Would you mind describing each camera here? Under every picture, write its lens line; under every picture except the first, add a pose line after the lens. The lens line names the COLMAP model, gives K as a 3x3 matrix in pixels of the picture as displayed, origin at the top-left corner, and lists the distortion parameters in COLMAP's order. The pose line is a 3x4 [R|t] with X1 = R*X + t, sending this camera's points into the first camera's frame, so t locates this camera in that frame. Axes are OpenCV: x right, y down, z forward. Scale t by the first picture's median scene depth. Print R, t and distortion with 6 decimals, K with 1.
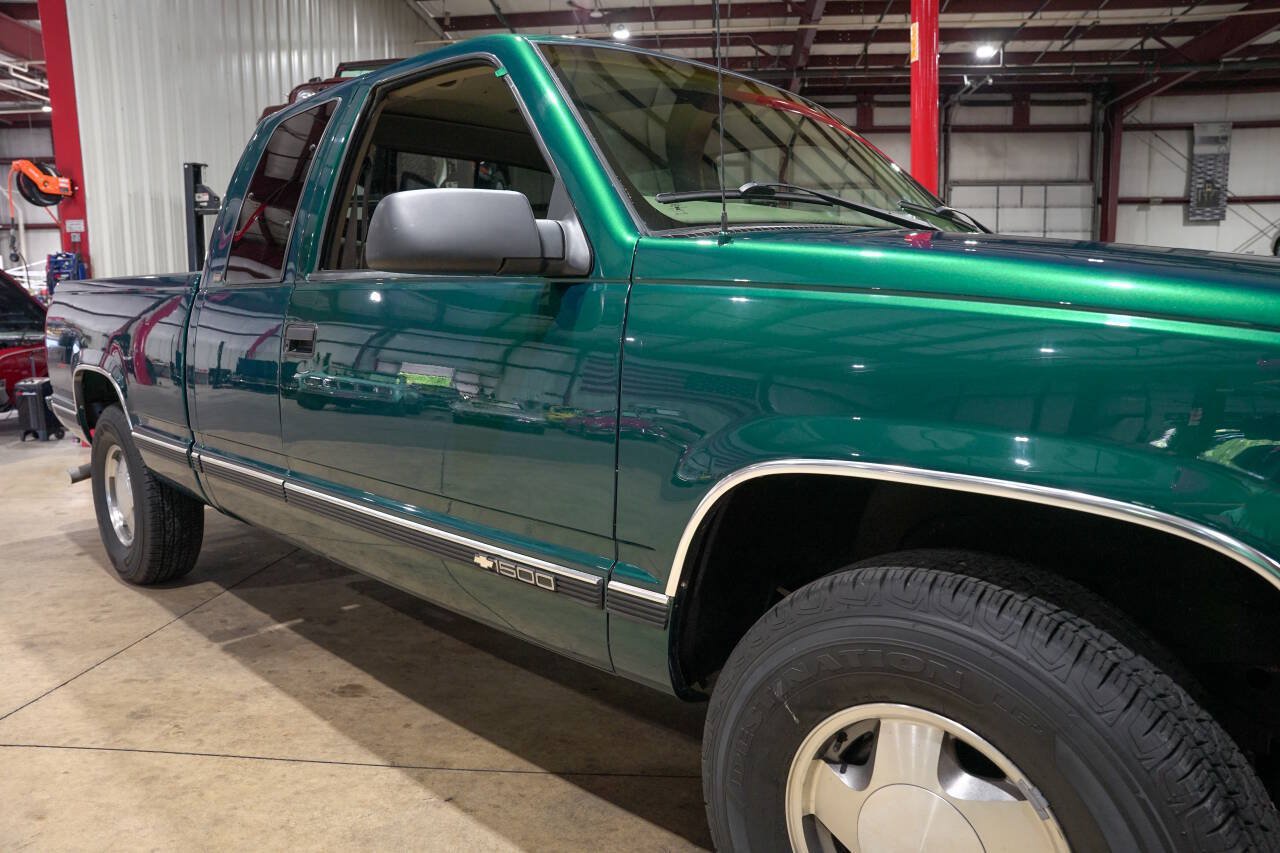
lens RADIAL K [[874.4, 0, 643.0], [0, 874.4, 427.7], [0, 0, 1]] dist [-0.137235, 0.107192]
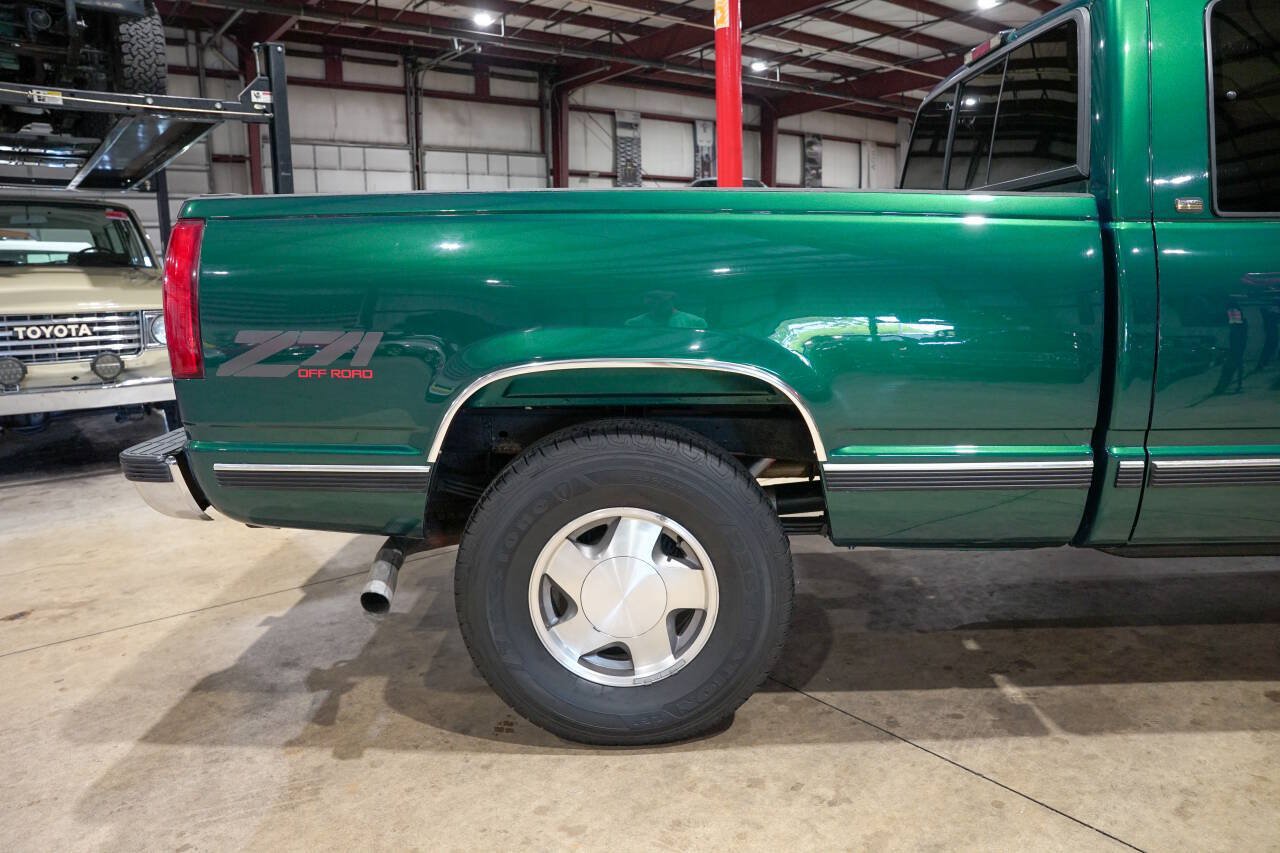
lens RADIAL K [[874.4, 0, 644.1], [0, 874.4, 428.2], [0, 0, 1]] dist [-0.137235, 0.107192]
pose [[0.733659, -0.127031, 0.667539, -1.045219], [0.103551, 0.991798, 0.074929, -0.072877], [-0.671582, 0.014152, 0.740795, 0.624970]]
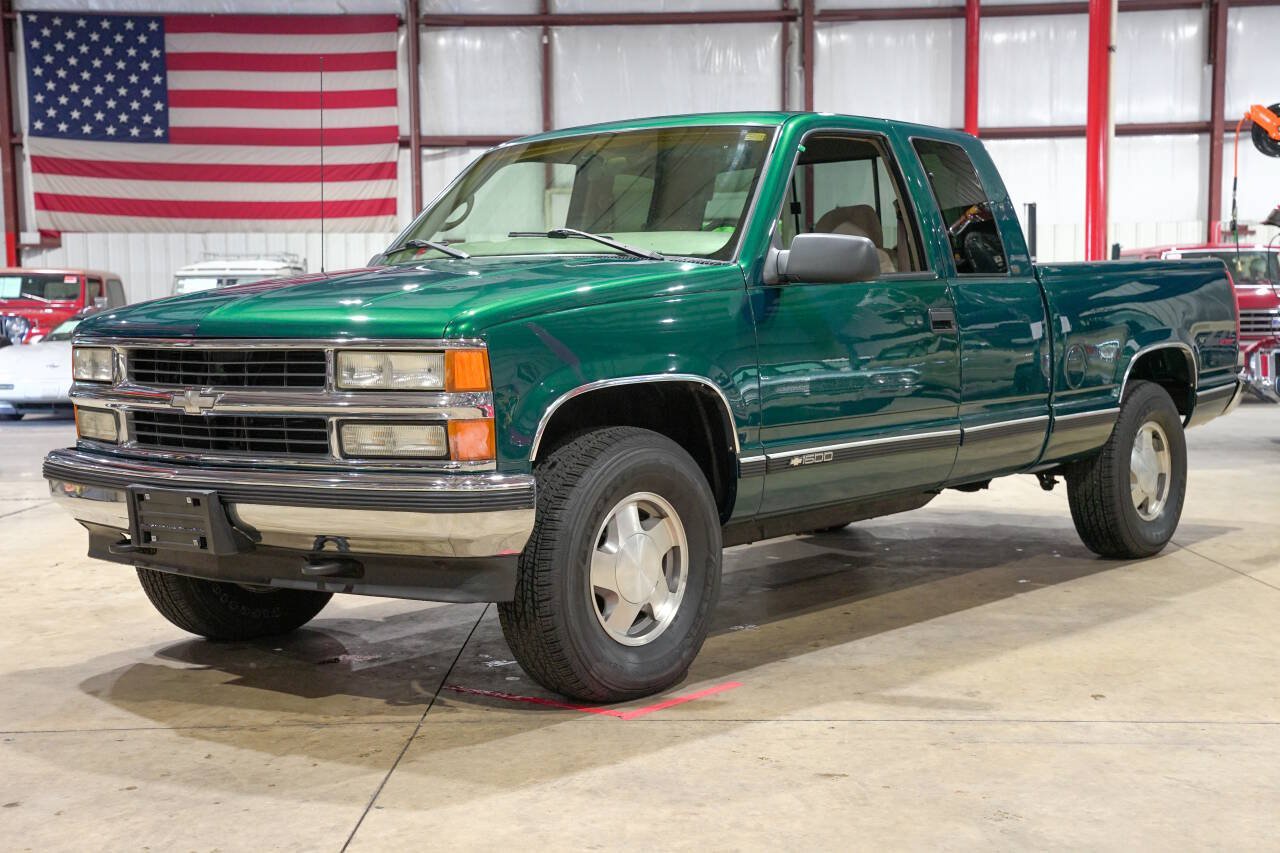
lens RADIAL K [[1710.7, 0, 648.7], [0, 1710.7, 426.8], [0, 0, 1]] dist [0.215684, 0.000000]
pose [[0.080980, 0.074382, -0.993936, 1.931915], [-0.123925, 0.990225, 0.064007, -0.092379], [0.988982, 0.117991, 0.089406, 0.605742]]
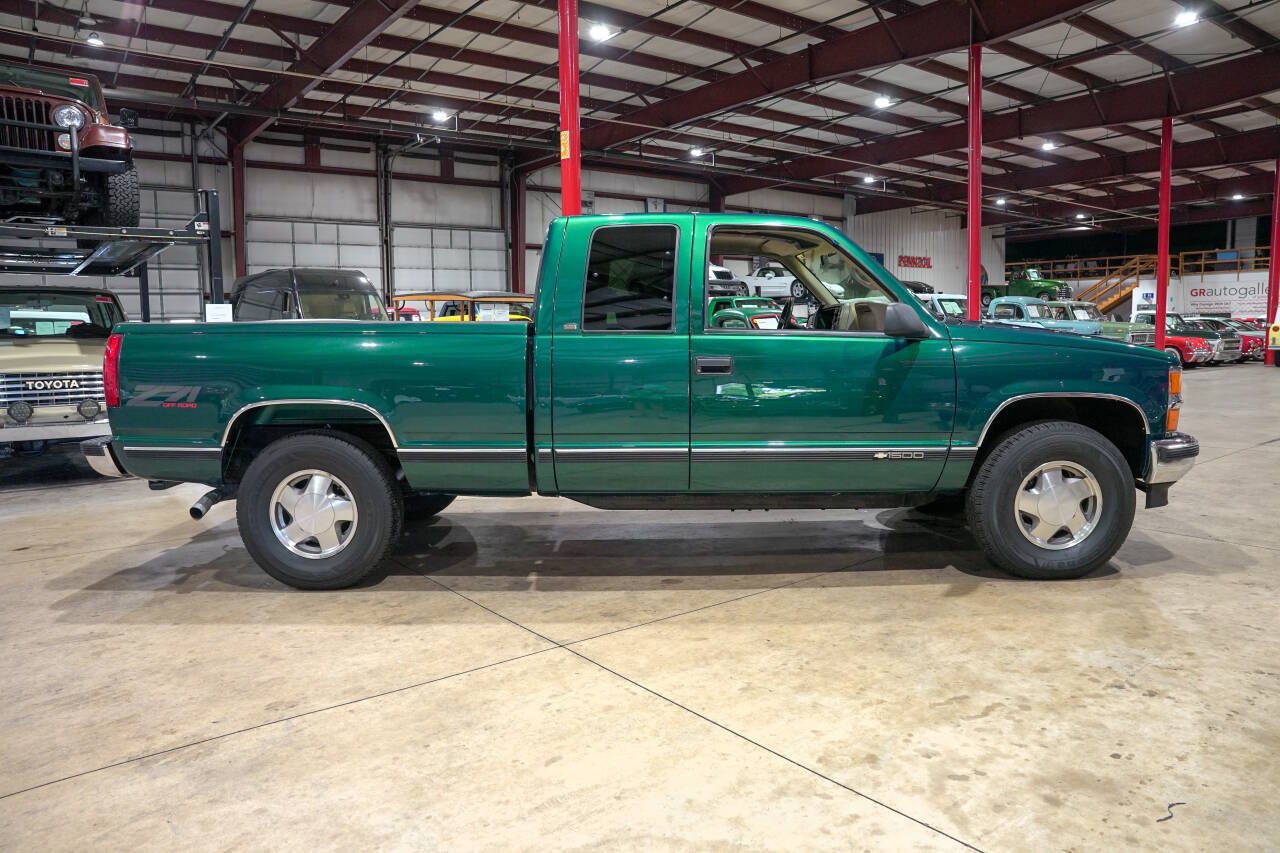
lens RADIAL K [[874.4, 0, 641.6], [0, 874.4, 429.5], [0, 0, 1]] dist [-0.137235, 0.107192]
pose [[0.734648, -0.076386, 0.674135, -1.147570], [0.095882, 0.995358, 0.008295, 0.000480], [-0.671639, 0.058543, 0.738562, -0.159311]]
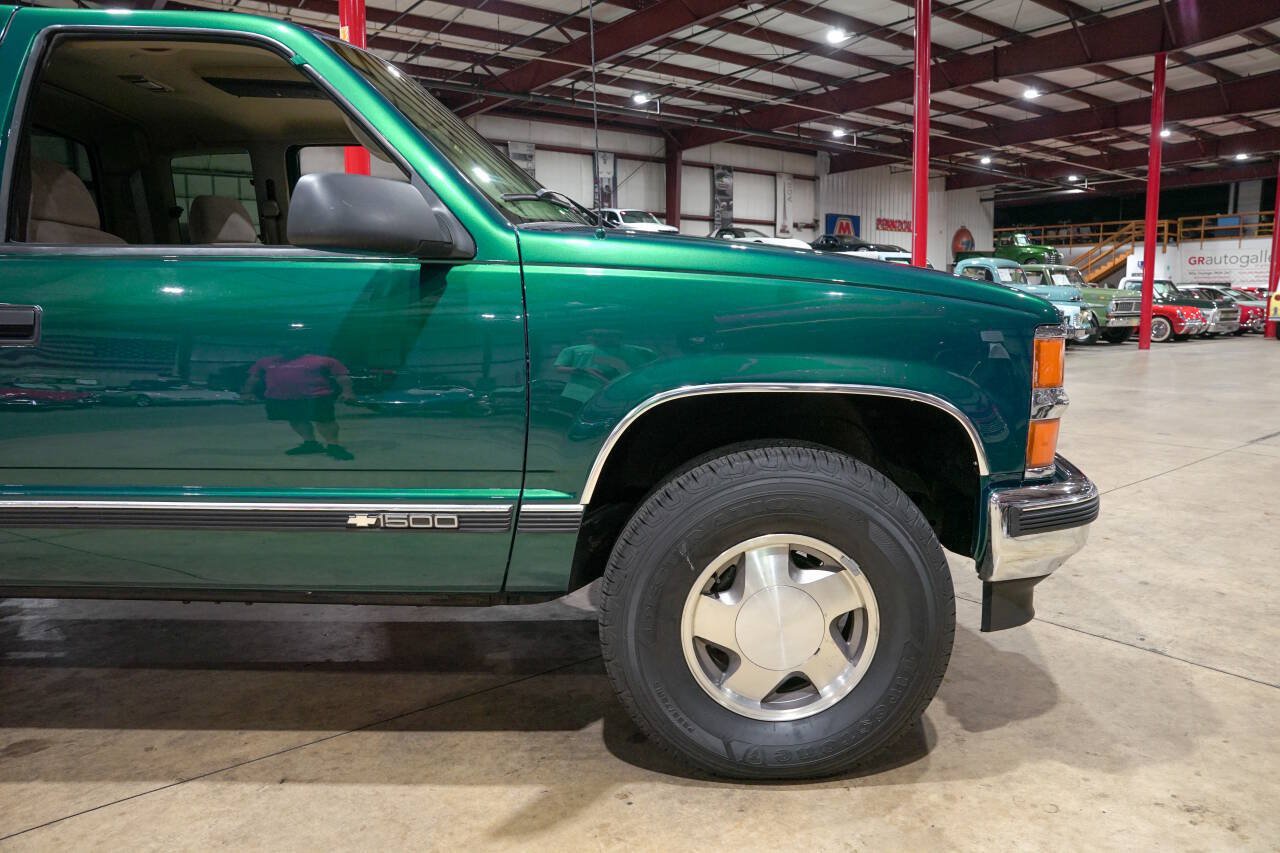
lens RADIAL K [[874.4, 0, 639.2], [0, 874.4, 428.8], [0, 0, 1]] dist [-0.137235, 0.107192]
pose [[0.736065, -0.095154, 0.670190, -0.323968], [0.090154, 0.995031, 0.042260, 0.013567], [-0.670881, 0.029314, 0.740986, -0.013988]]
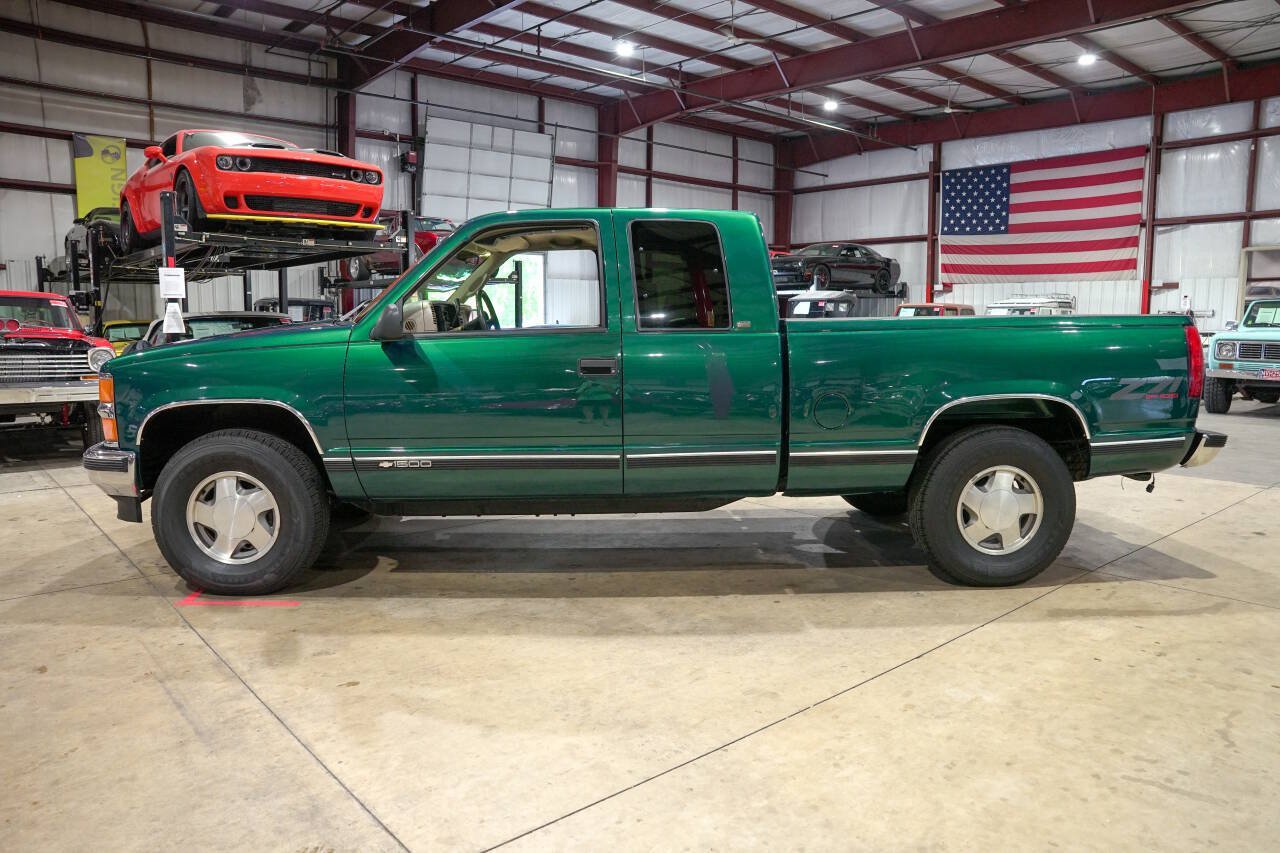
lens RADIAL K [[874.4, 0, 642.5], [0, 874.4, 425.1], [0, 0, 1]] dist [-0.137235, 0.107192]
pose [[-0.690629, 0.093747, -0.717107, 0.926885], [-0.092433, 0.971989, 0.216087, -0.306320], [0.717278, 0.215520, -0.662619, 1.891003]]
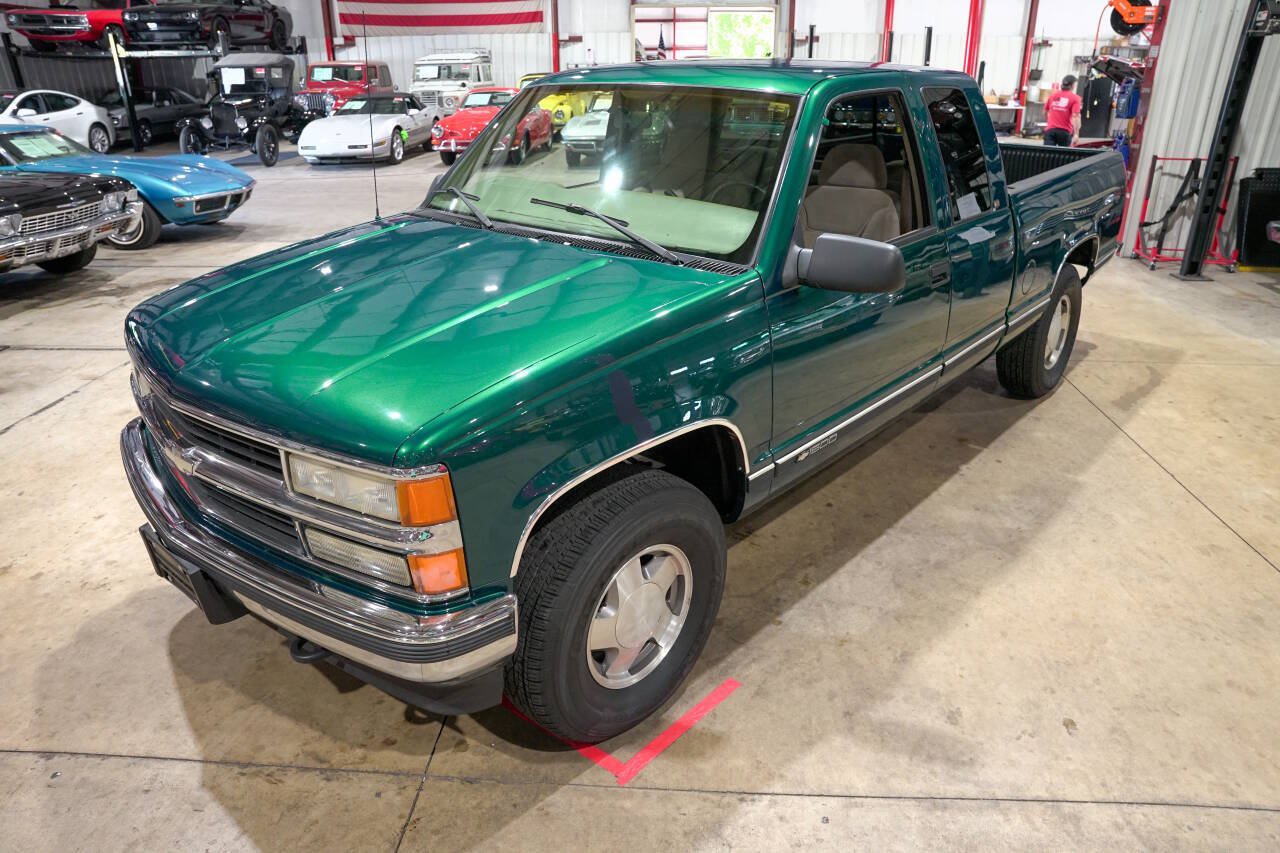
lens RADIAL K [[874.4, 0, 646.9], [0, 874.4, 426.1], [0, 0, 1]] dist [-0.137235, 0.107192]
pose [[0.028485, 0.405754, -0.913538, 1.092712], [-0.132086, 0.907423, 0.398919, -0.315890], [0.990829, 0.109303, 0.079442, 0.671727]]
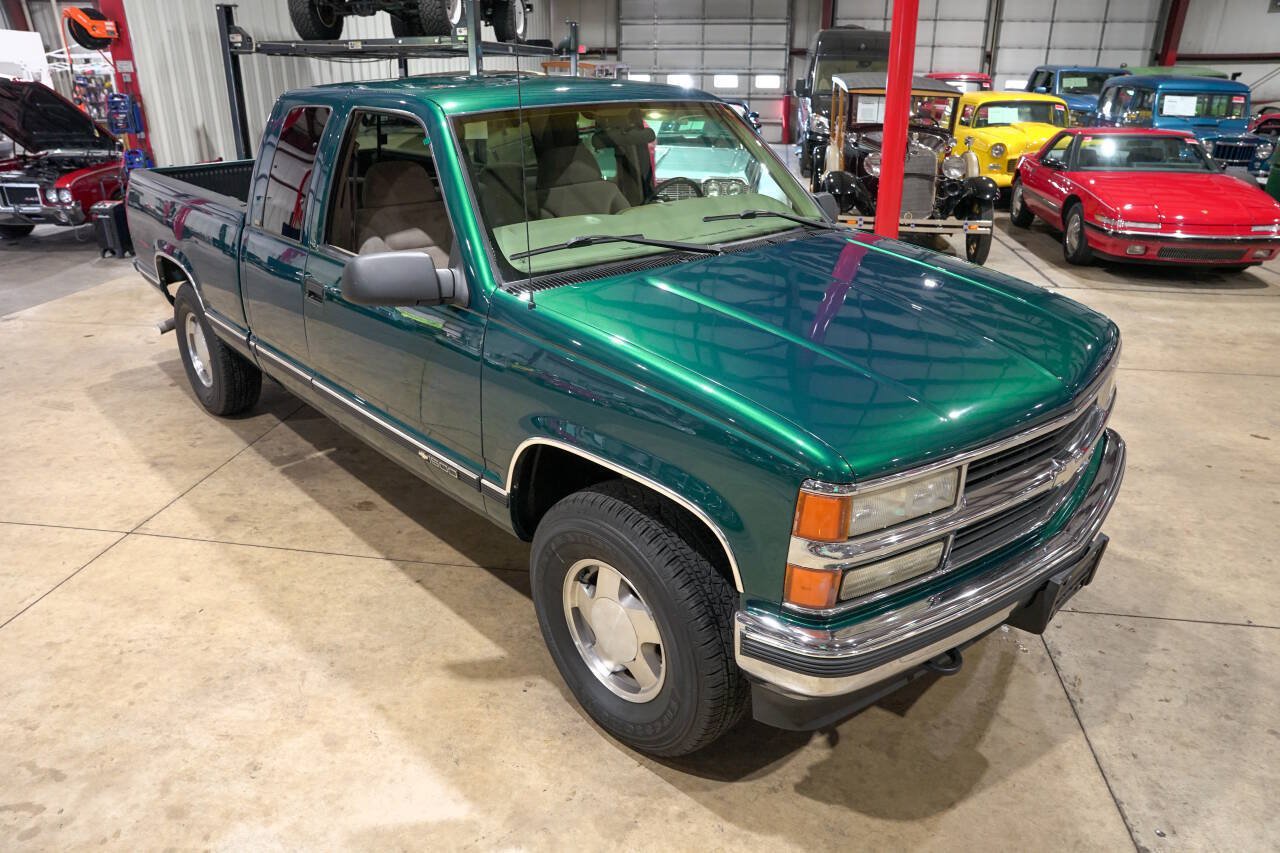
lens RADIAL K [[874.4, 0, 641.0], [0, 874.4, 426.5], [0, 0, 1]] dist [-0.137235, 0.107192]
pose [[0.997813, 0.036322, -0.055229, 0.172499], [-0.020779, 0.965500, 0.259572, -0.180713], [0.062752, -0.257857, 0.964143, -0.312201]]
